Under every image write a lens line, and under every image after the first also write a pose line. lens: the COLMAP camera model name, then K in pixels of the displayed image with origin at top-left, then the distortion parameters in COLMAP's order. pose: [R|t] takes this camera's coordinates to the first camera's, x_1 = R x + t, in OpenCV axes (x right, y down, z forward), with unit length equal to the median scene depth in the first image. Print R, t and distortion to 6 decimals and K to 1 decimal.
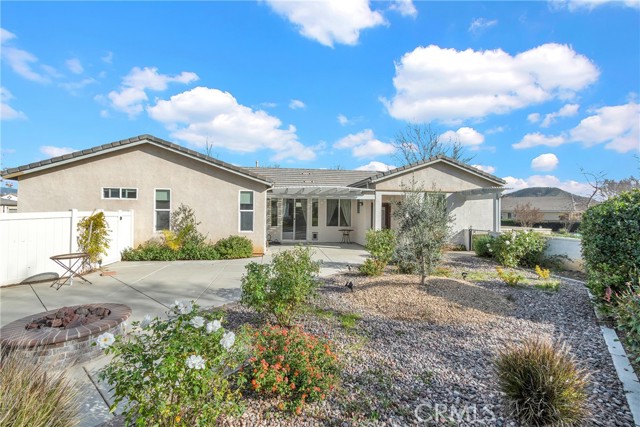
lens RADIAL K [[286.0, 0, 321.1], [0, 286.0, 214.7], [0, 0, 1]] dist [0.003973, 0.000036]
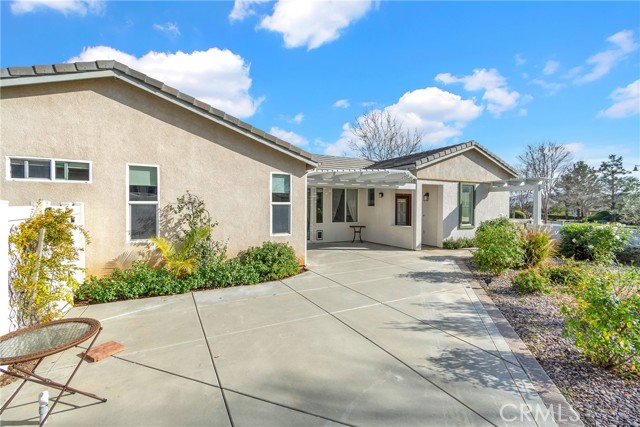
lens RADIAL K [[286.0, 0, 321.7], [0, 286.0, 211.0], [0, 0, 1]] dist [0.003973, 0.000036]
pose [[0.941544, -0.013233, 0.336630, -0.417216], [0.009472, 0.999873, 0.012812, -0.004390], [-0.336757, -0.008874, 0.941550, 0.355604]]
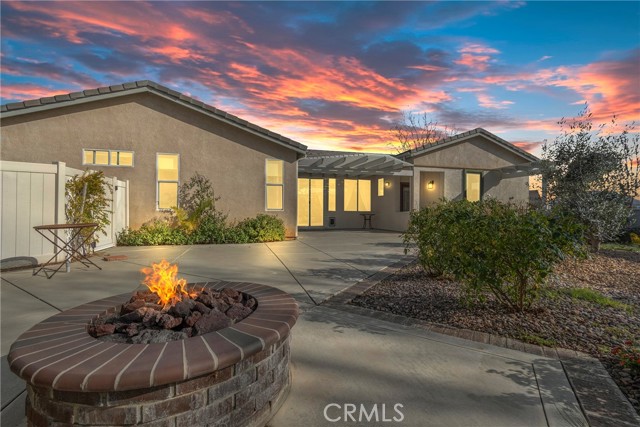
lens RADIAL K [[286.0, 0, 324.3], [0, 286.0, 213.7], [0, 0, 1]] dist [0.003973, 0.000036]
pose [[0.990659, -0.006322, 0.136214, -0.244477], [0.006418, 0.999979, -0.000262, 0.073914], [-0.136210, 0.001134, 0.990679, 0.180919]]
